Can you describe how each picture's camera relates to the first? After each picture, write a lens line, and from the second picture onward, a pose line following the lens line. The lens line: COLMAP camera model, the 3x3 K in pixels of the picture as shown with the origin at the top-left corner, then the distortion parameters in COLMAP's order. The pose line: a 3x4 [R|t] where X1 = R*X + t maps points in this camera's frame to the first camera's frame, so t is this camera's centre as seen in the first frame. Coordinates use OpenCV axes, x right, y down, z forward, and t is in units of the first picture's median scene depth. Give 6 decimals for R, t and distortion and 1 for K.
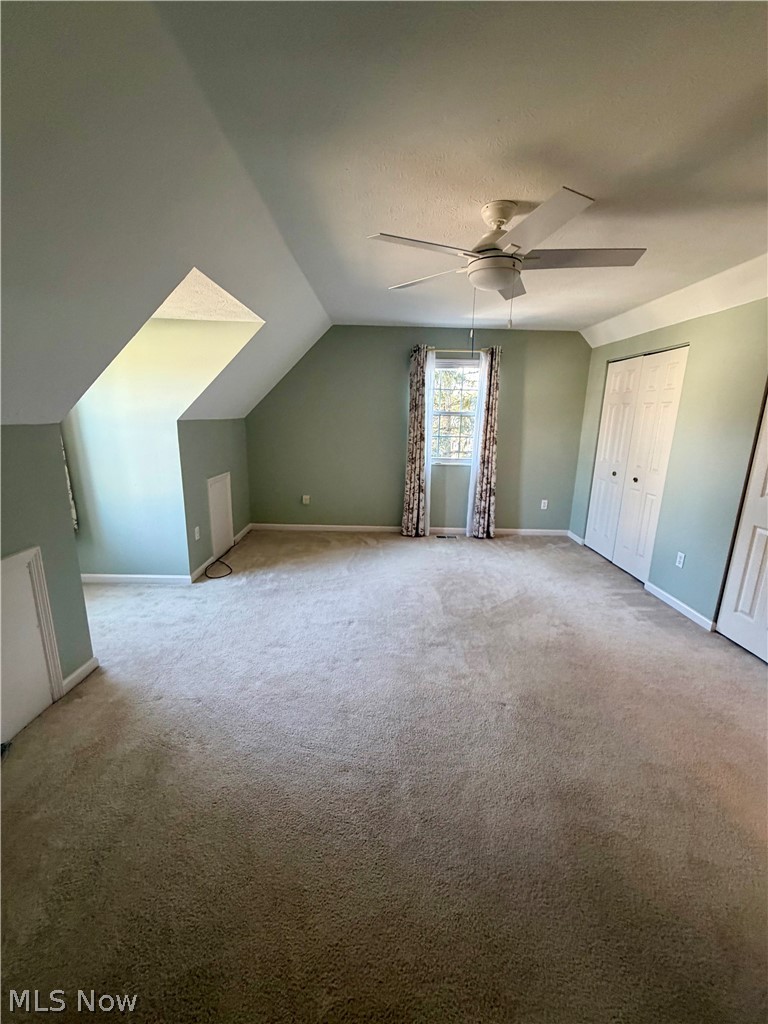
lens RADIAL K [[409.3, 0, 384.0], [0, 409.3, 512.0], [0, 0, 1]] dist [-0.000873, -0.000106]
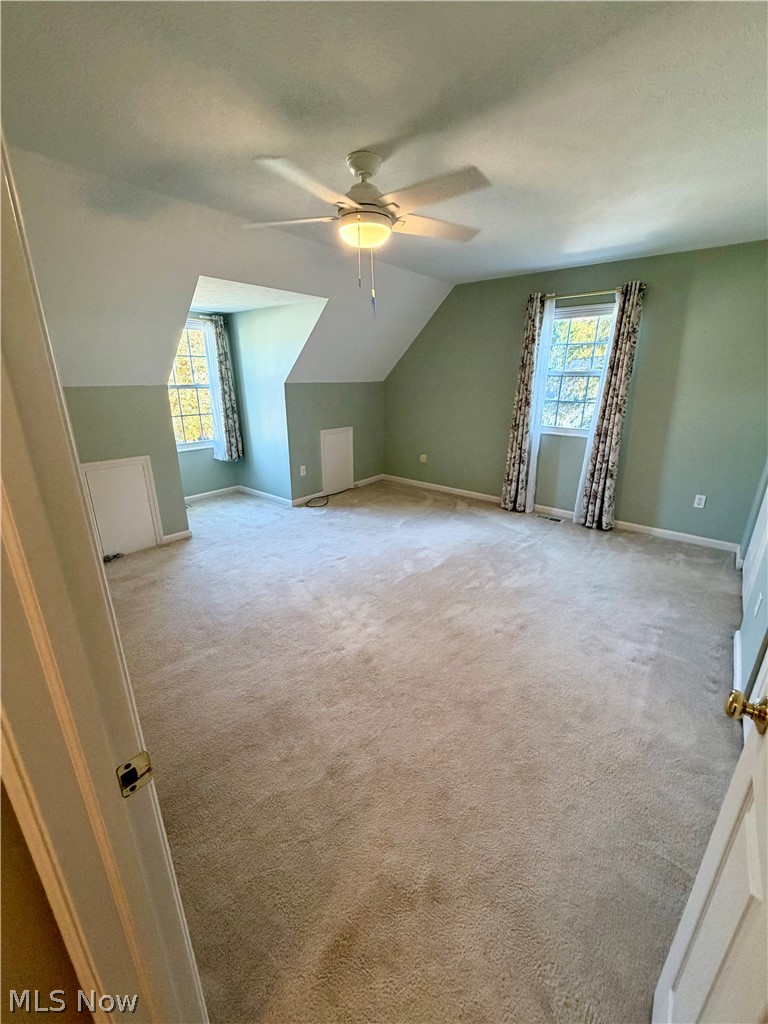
lens RADIAL K [[409.3, 0, 384.0], [0, 409.3, 512.0], [0, 0, 1]] dist [-0.000873, -0.000106]
pose [[0.767569, 0.188098, -0.612745, 0.447085], [-0.136563, 0.982013, 0.130386, -0.019548], [0.626249, -0.016402, 0.779450, 0.103273]]
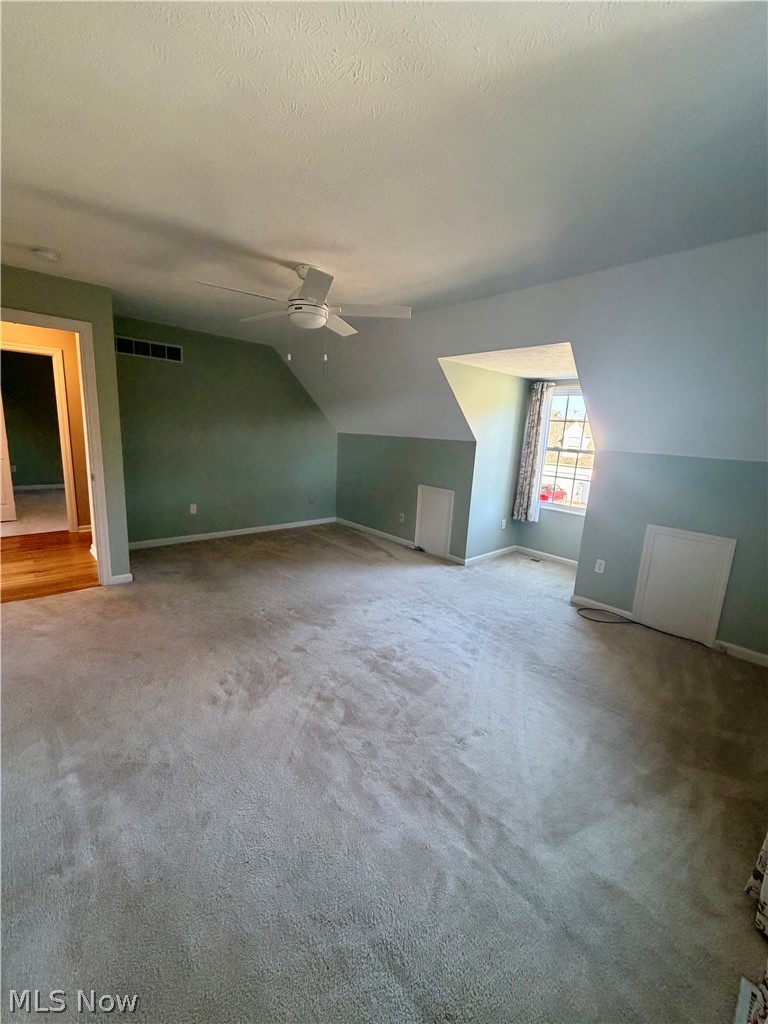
lens RADIAL K [[409.3, 0, 384.0], [0, 409.3, 512.0], [0, 0, 1]] dist [-0.000873, -0.000106]
pose [[-0.734100, 0.075768, -0.674801, 0.439269], [-0.223067, 0.911697, 0.345036, -0.223115], [0.641356, 0.403817, -0.652375, 0.973037]]
